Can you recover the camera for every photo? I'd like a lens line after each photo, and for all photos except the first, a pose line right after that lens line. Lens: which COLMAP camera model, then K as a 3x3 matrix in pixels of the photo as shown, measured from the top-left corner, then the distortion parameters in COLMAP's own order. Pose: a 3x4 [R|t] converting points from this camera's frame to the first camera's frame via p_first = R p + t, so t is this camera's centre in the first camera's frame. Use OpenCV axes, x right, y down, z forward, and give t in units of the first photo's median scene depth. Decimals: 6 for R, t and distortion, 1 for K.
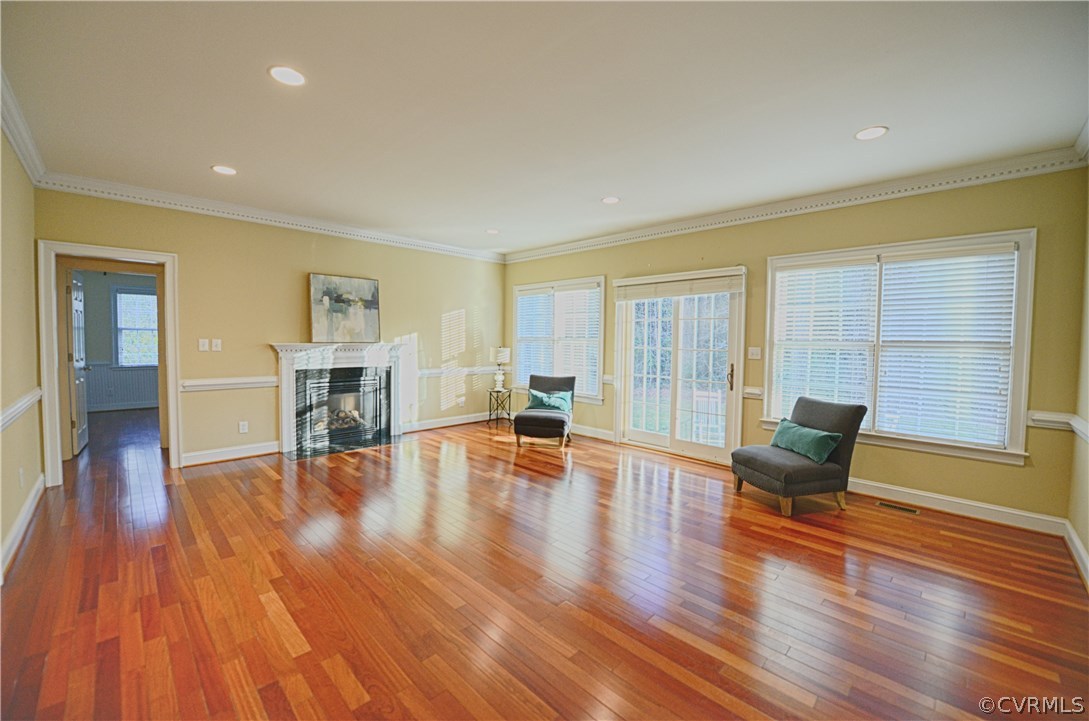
lens RADIAL K [[435.4, 0, 545.5], [0, 435.4, 357.5], [0, 0, 1]] dist [-0.012261, -0.003817]
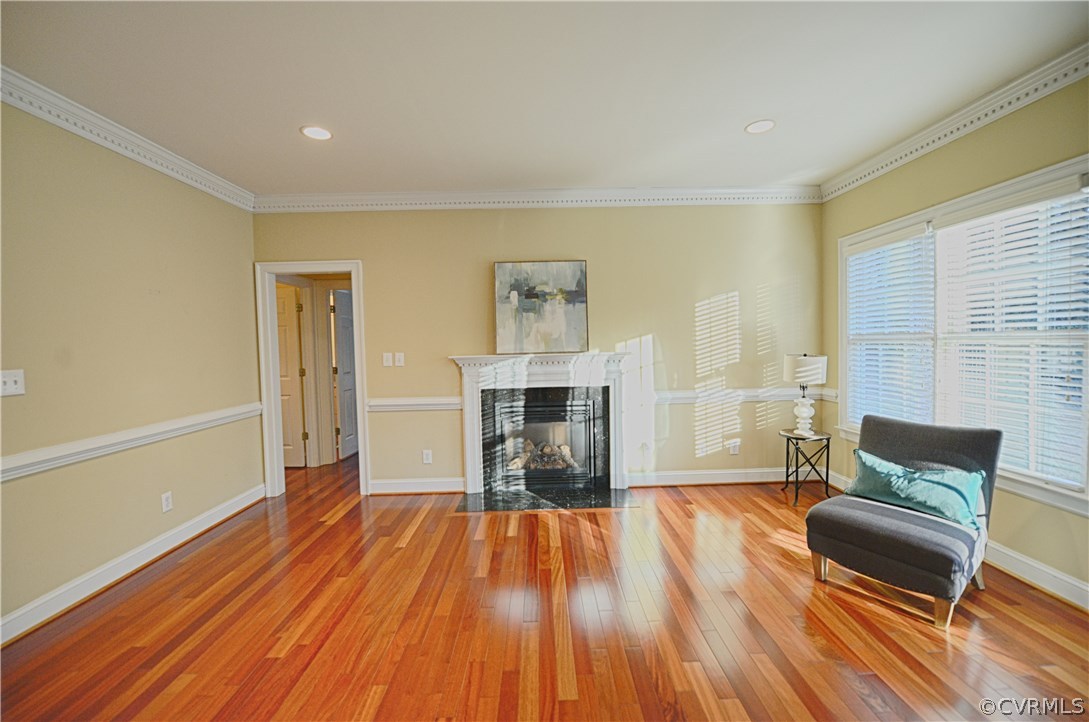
lens RADIAL K [[435.4, 0, 545.5], [0, 435.4, 358.0], [0, 0, 1]] dist [-0.012261, -0.003817]
pose [[0.718187, -0.004393, -0.695837, 0.046331], [0.003392, 0.999990, -0.002812, -0.023559], [0.695842, -0.000340, 0.718195, 0.482730]]
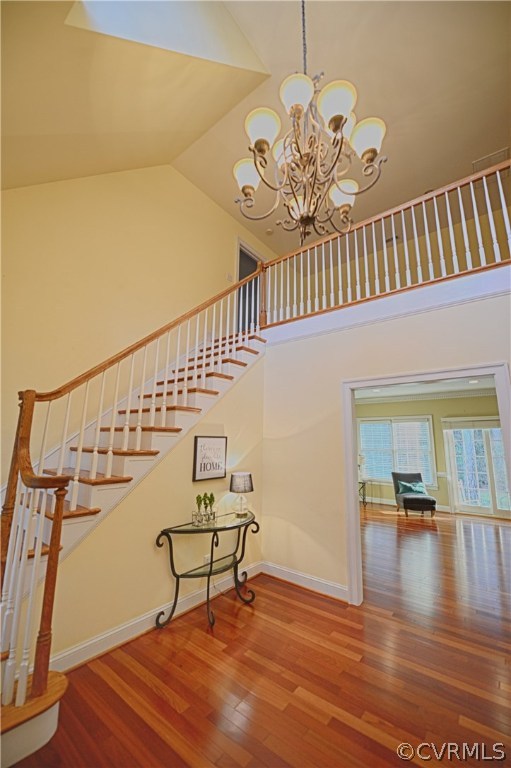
lens RADIAL K [[307.1, 0, 255.5], [0, 307.1, 384.0], [0, 0, 1]] dist [-0.012261, -0.003817]
pose [[0.993084, 0.024233, 0.114881, -0.786722], [0.002760, 0.973379, -0.229184, -0.026600], [-0.117377, 0.227916, 0.966580, -0.187318]]
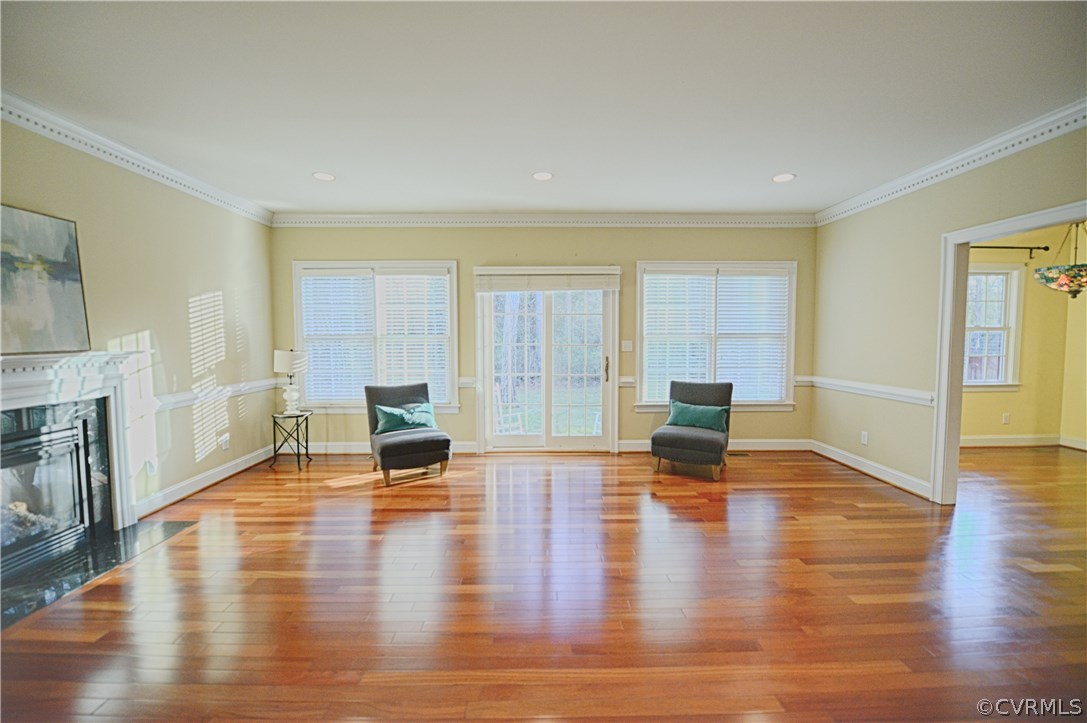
lens RADIAL K [[435.0, 0, 539.0], [0, 435.0, 359.8], [0, 0, 1]] dist [-0.016344, -0.000445]
pose [[0.696704, -0.056207, 0.715153, -0.388351], [0.043686, 0.998400, 0.035909, -0.020255], [-0.716027, 0.006224, 0.698044, 0.313829]]
